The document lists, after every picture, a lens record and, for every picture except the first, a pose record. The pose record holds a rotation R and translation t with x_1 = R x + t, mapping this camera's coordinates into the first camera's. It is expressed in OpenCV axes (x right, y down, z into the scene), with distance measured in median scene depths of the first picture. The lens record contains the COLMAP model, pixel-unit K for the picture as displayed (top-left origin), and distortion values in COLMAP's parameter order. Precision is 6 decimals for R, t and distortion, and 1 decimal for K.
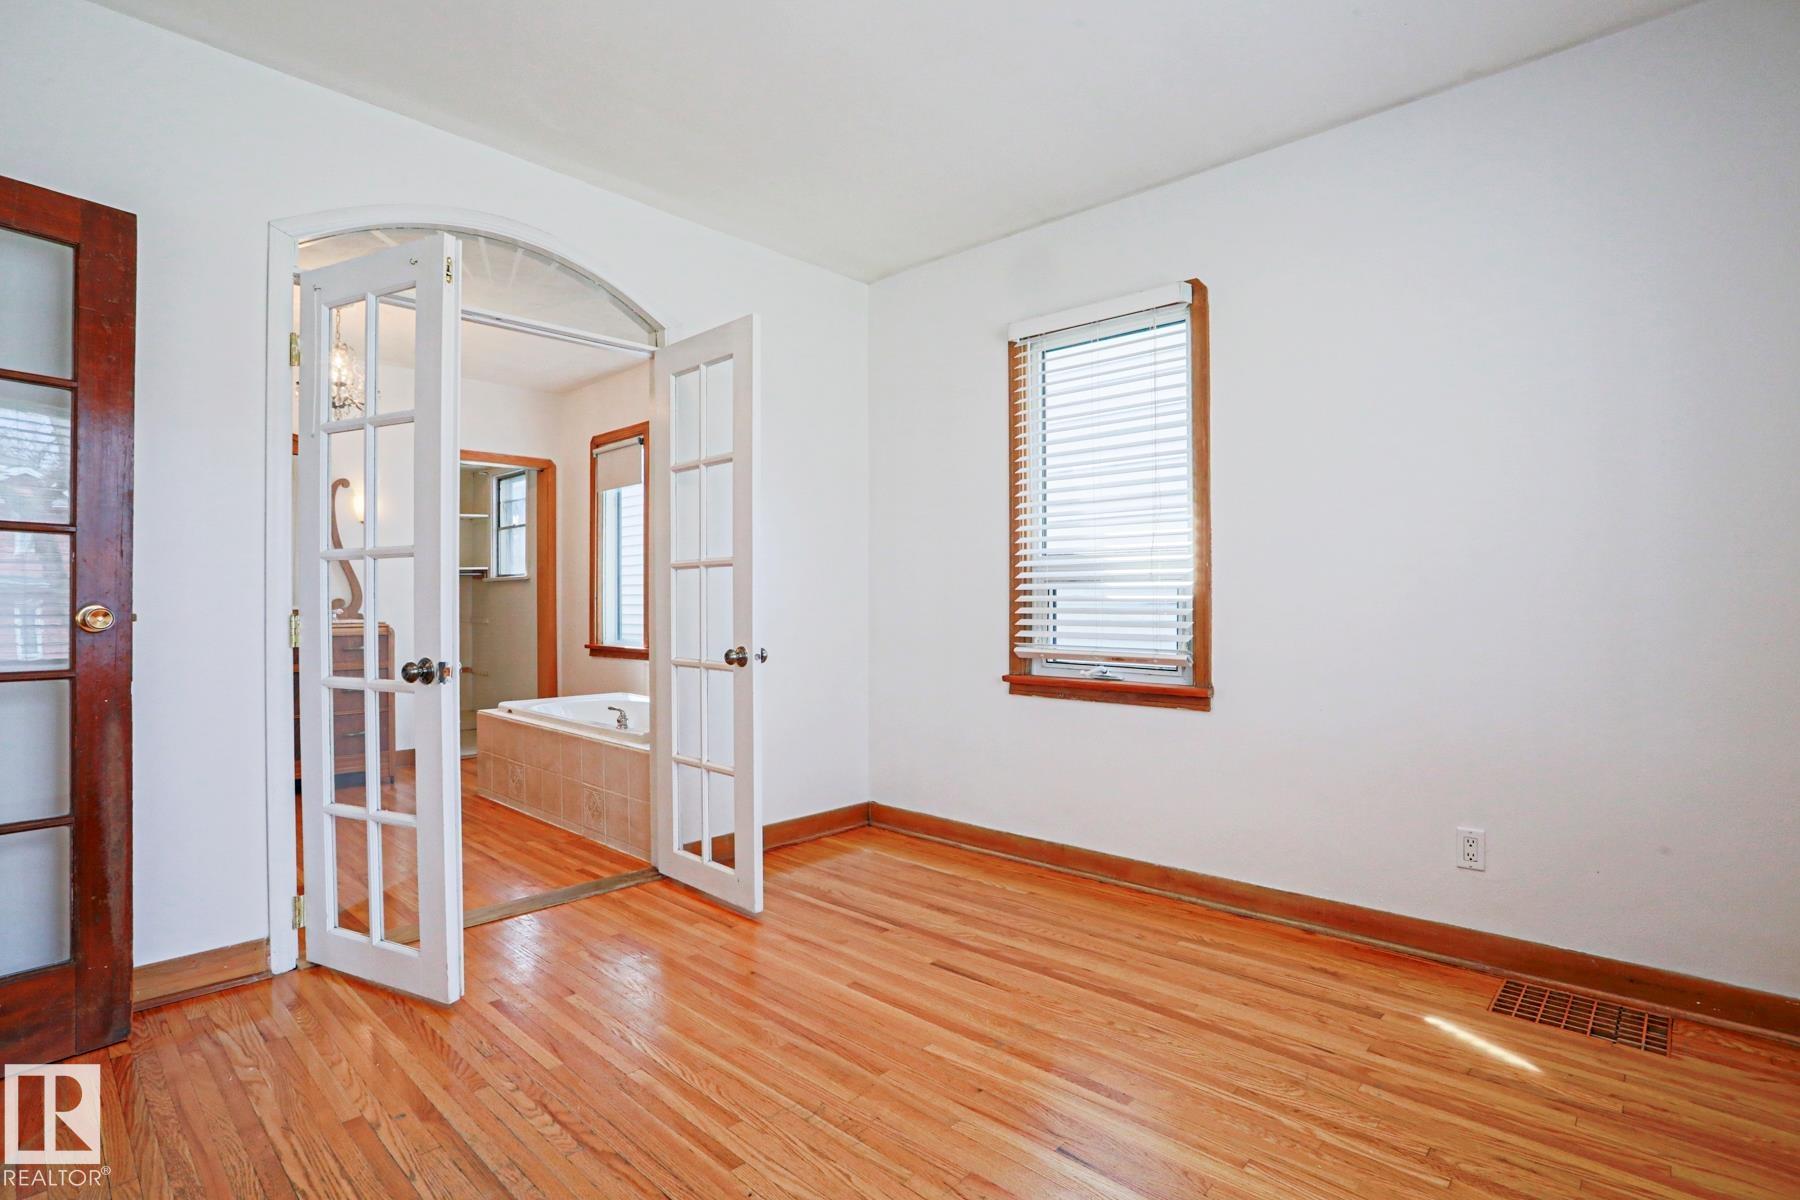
lens RADIAL K [[912.8, 0, 900.0], [0, 912.8, 600.0], [0, 0, 1]] dist [-0.072023, 0.031529]
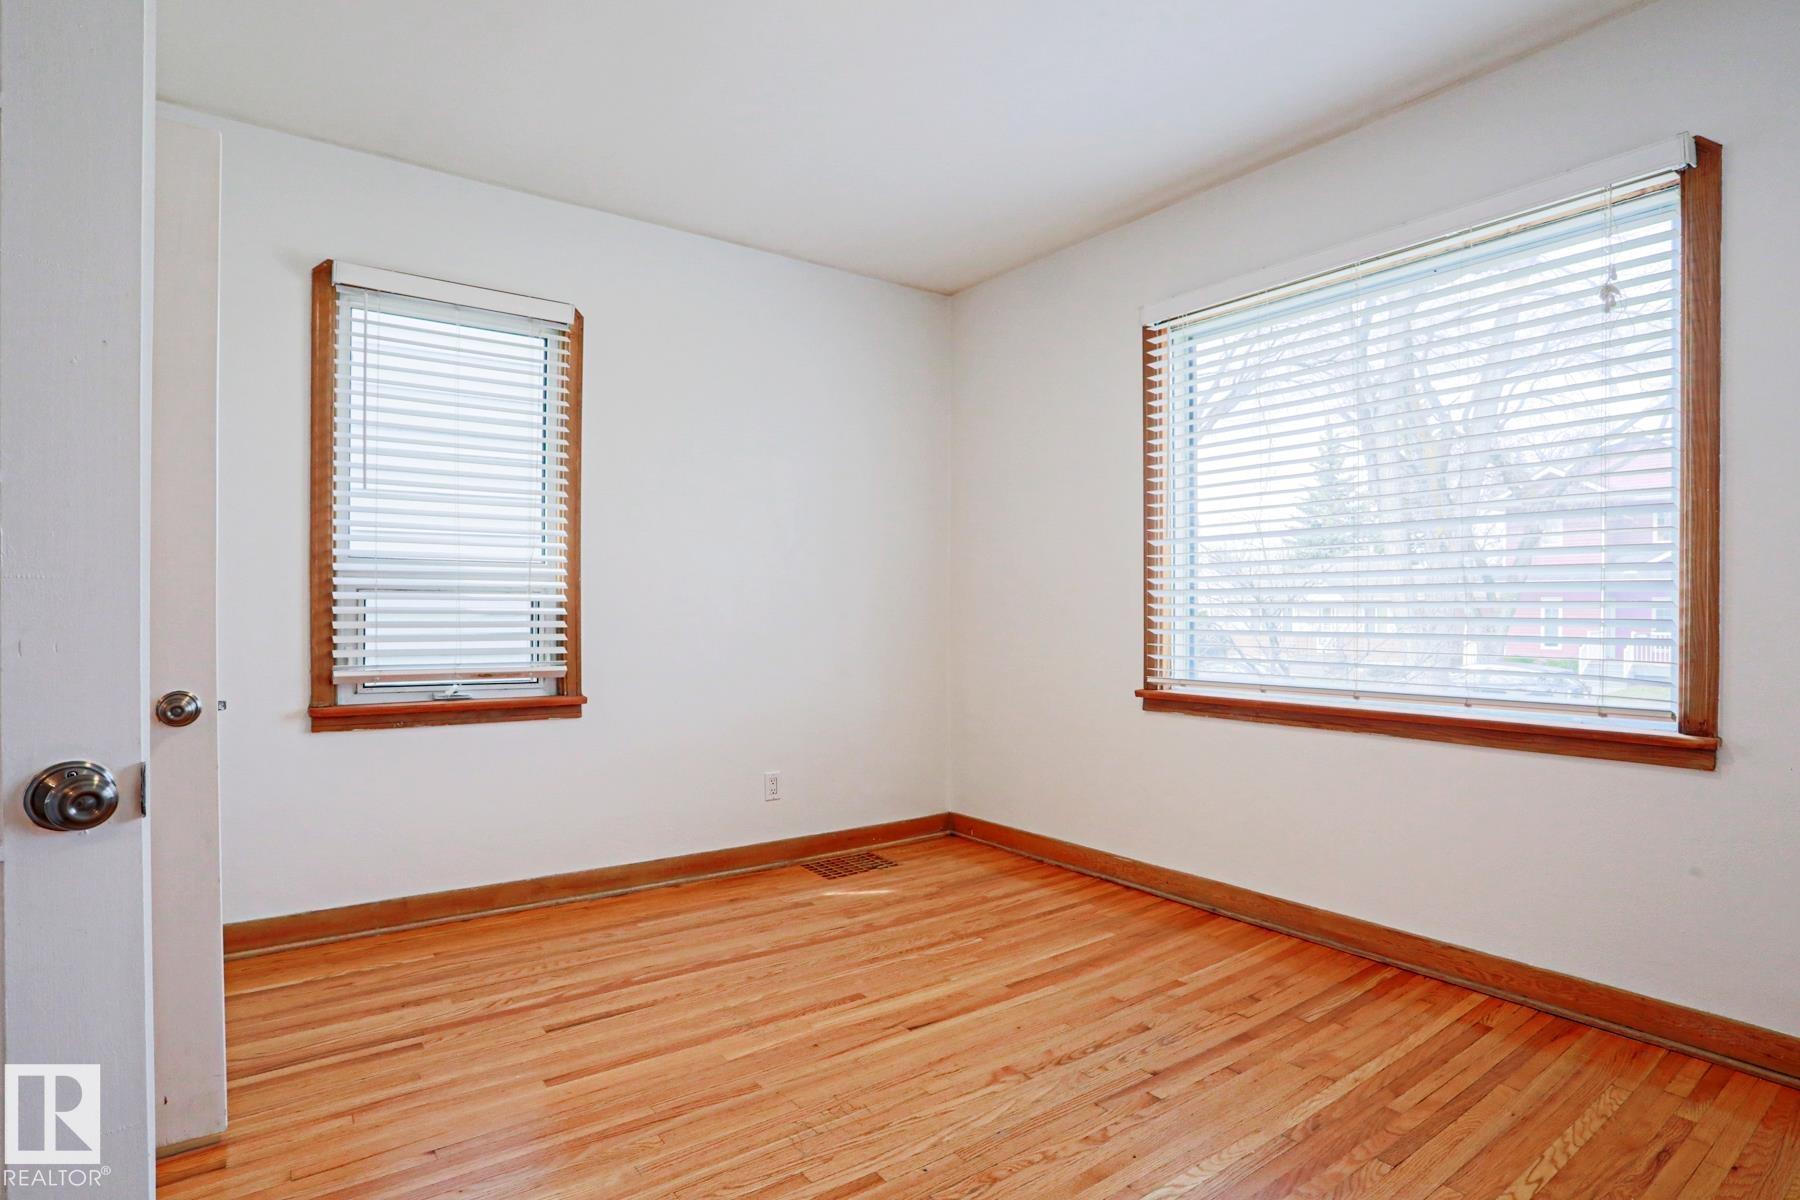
lens RADIAL K [[912.8, 0, 900.0], [0, 912.8, 600.0], [0, 0, 1]] dist [-0.072023, 0.031529]
pose [[0.166036, 0.019393, 0.985929, -0.714079], [-0.001852, 0.999811, -0.019354, 0.005164], [-0.986118, 0.001387, 0.166040, 0.494259]]
